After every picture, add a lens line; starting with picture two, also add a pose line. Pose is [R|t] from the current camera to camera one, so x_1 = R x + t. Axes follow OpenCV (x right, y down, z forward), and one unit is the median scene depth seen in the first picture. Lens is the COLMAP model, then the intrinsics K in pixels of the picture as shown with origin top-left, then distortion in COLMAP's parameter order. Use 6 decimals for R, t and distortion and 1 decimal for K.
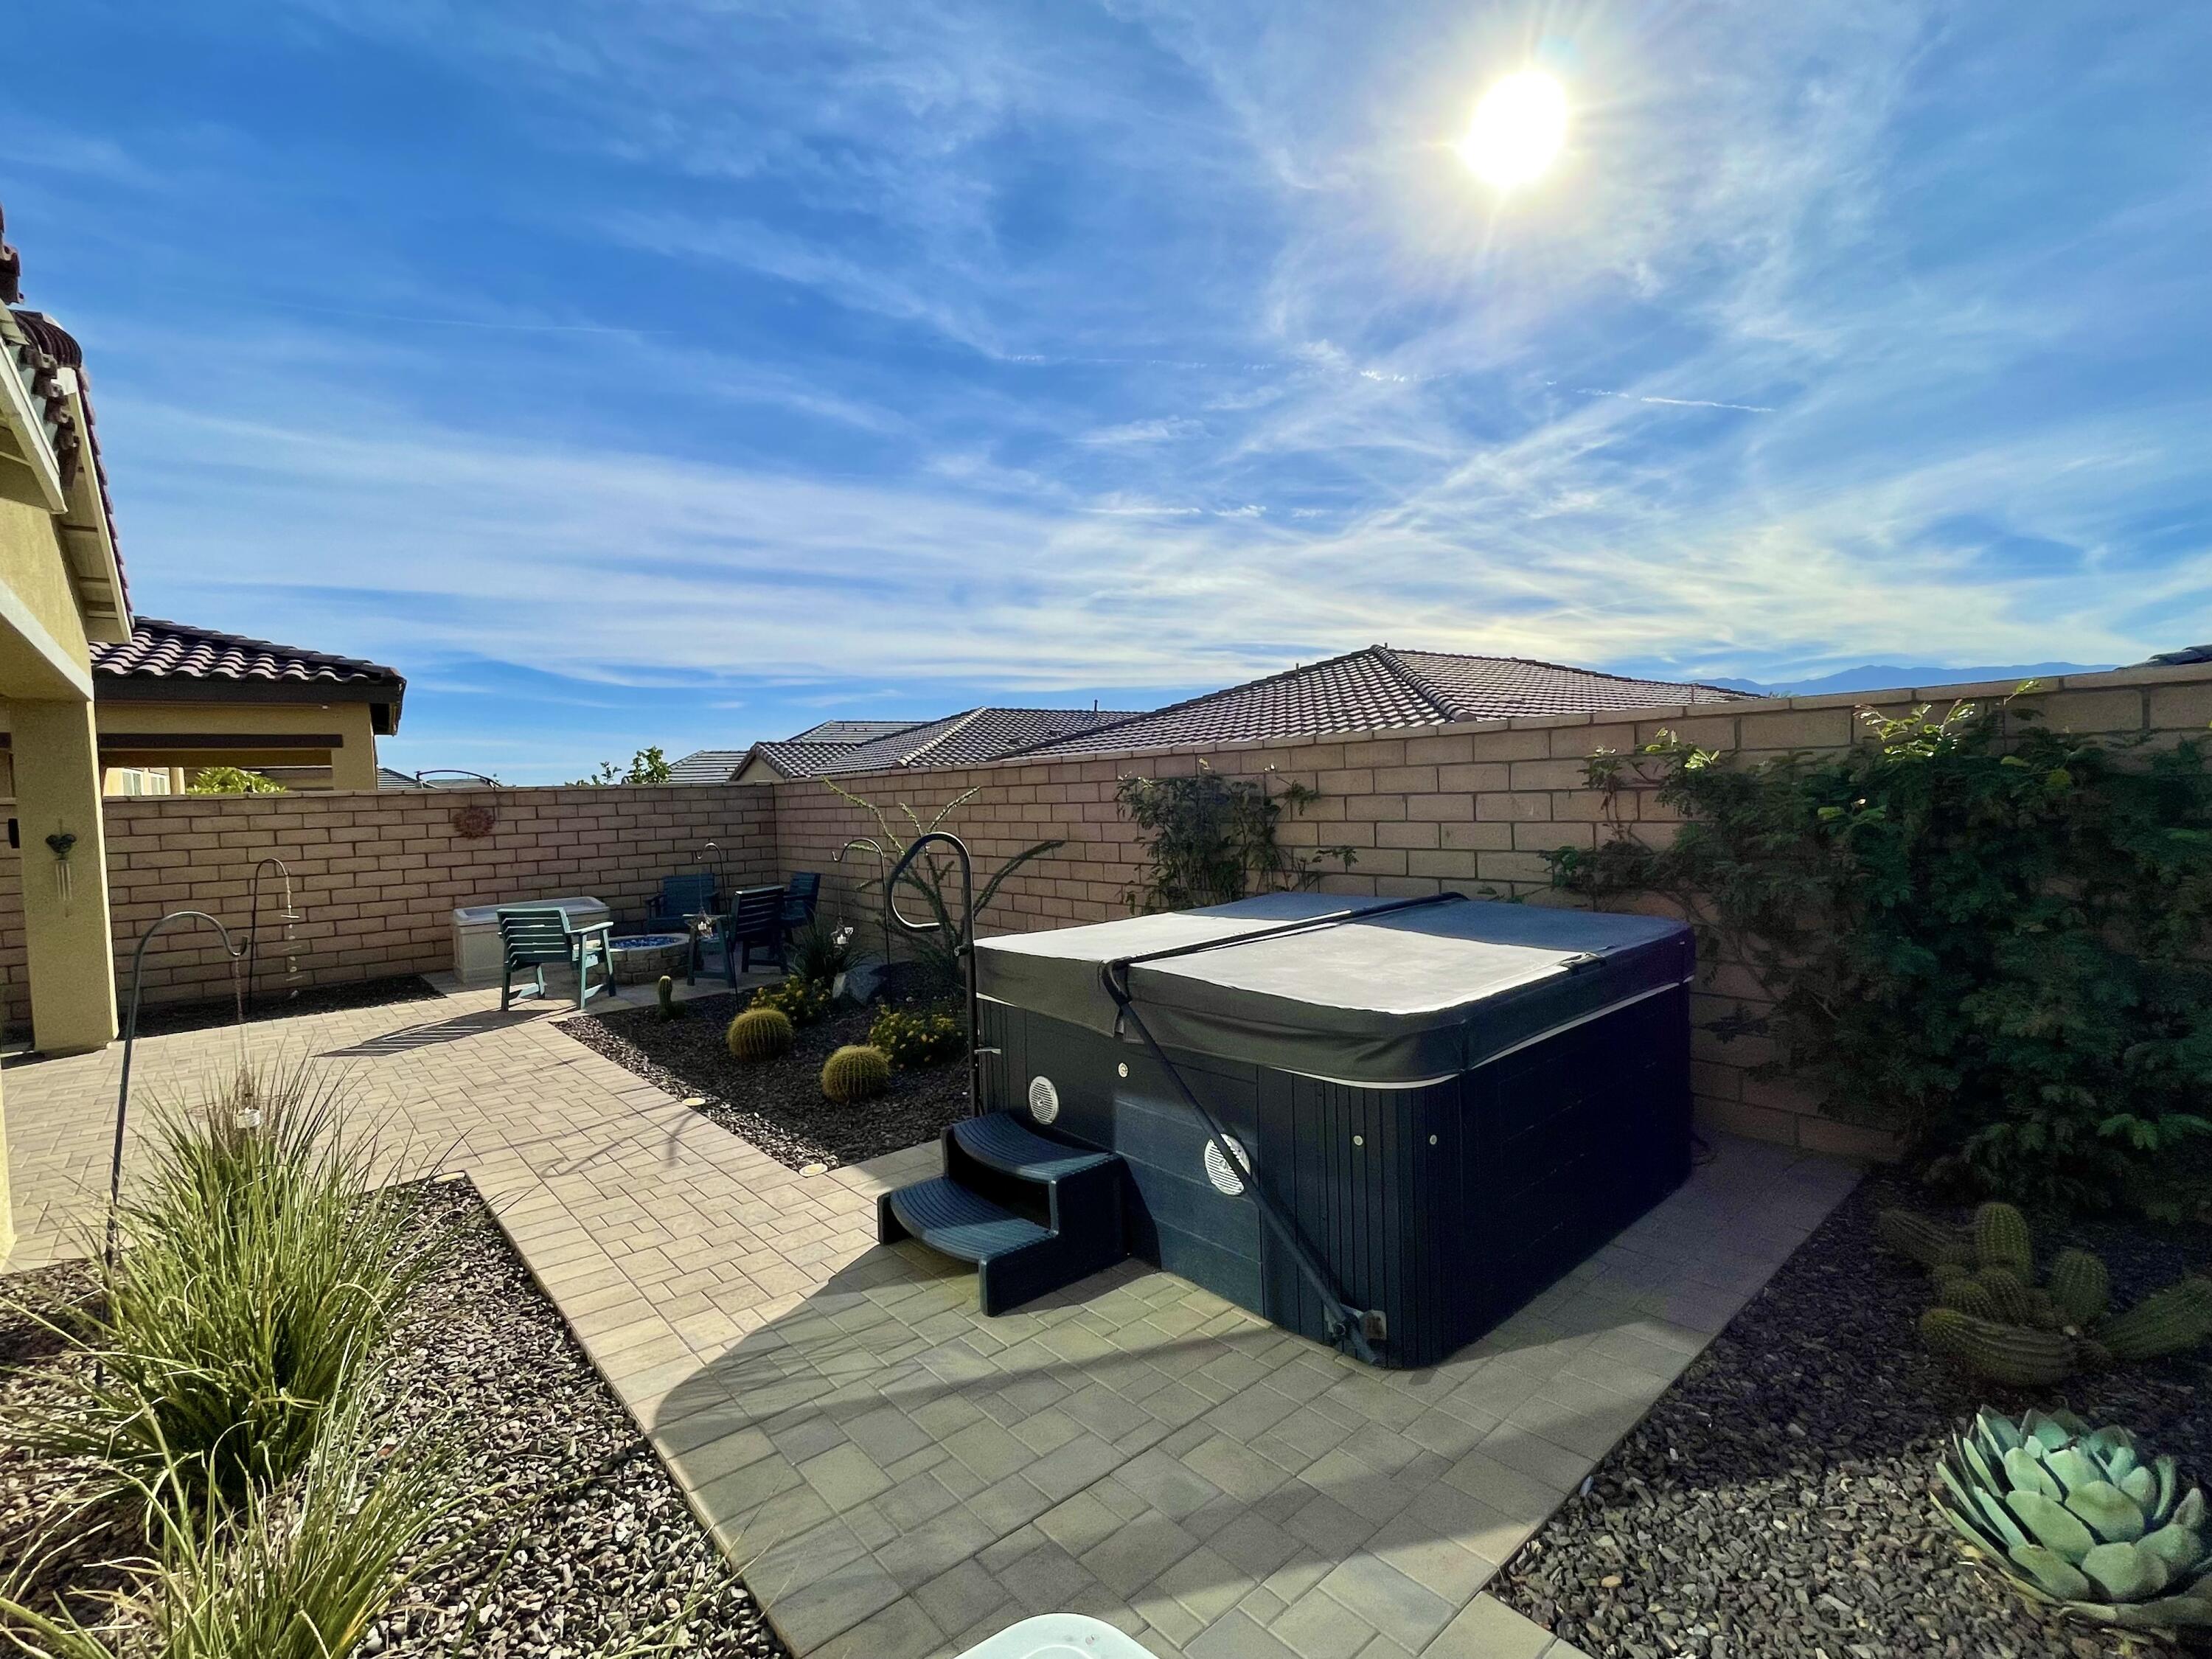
lens RADIAL K [[1014.1, 0, 1082.7], [0, 1014.1, 814.3], [0, 0, 1]] dist [-0.005179, 0.000612]
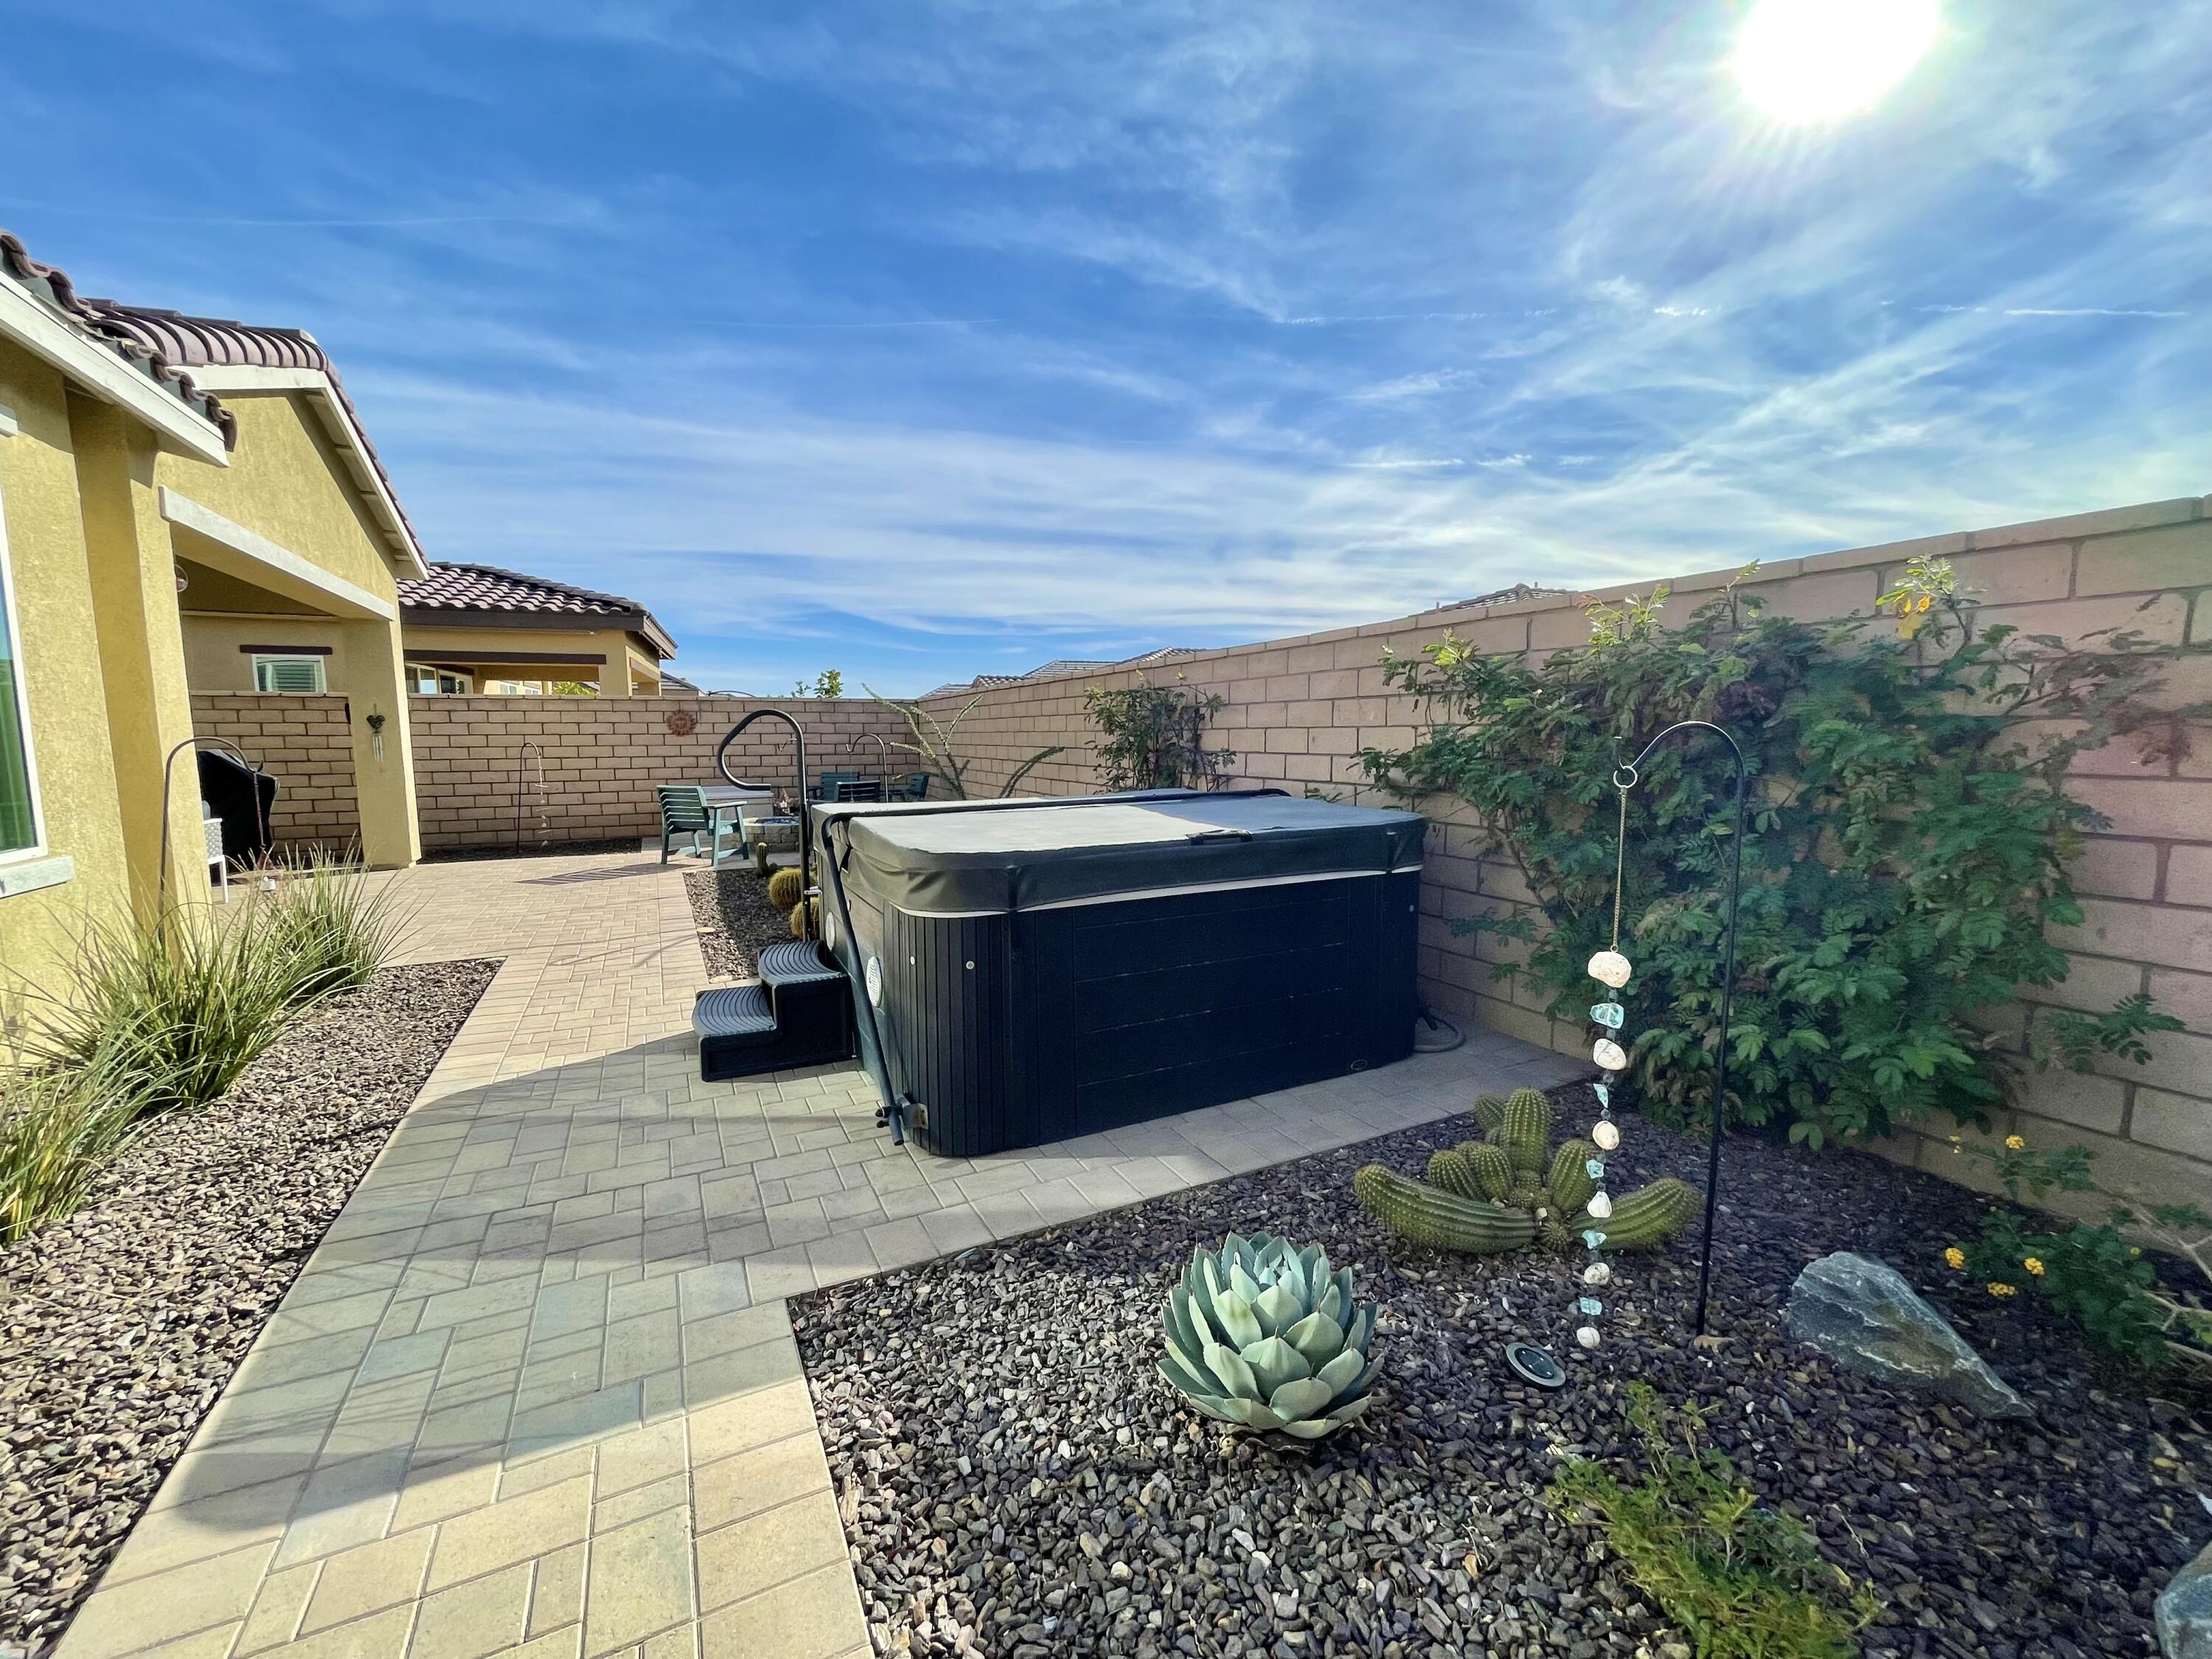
lens RADIAL K [[897.2, 0, 1105.6], [0, 897.2, 841.7], [0, 0, 1]] dist [-0.002431, 0.000535]
pose [[0.967839, 0.061358, -0.243975, 0.262003], [-0.036901, 0.993936, 0.103582, 0.025109], [0.248851, -0.091248, 0.964234, 0.027660]]
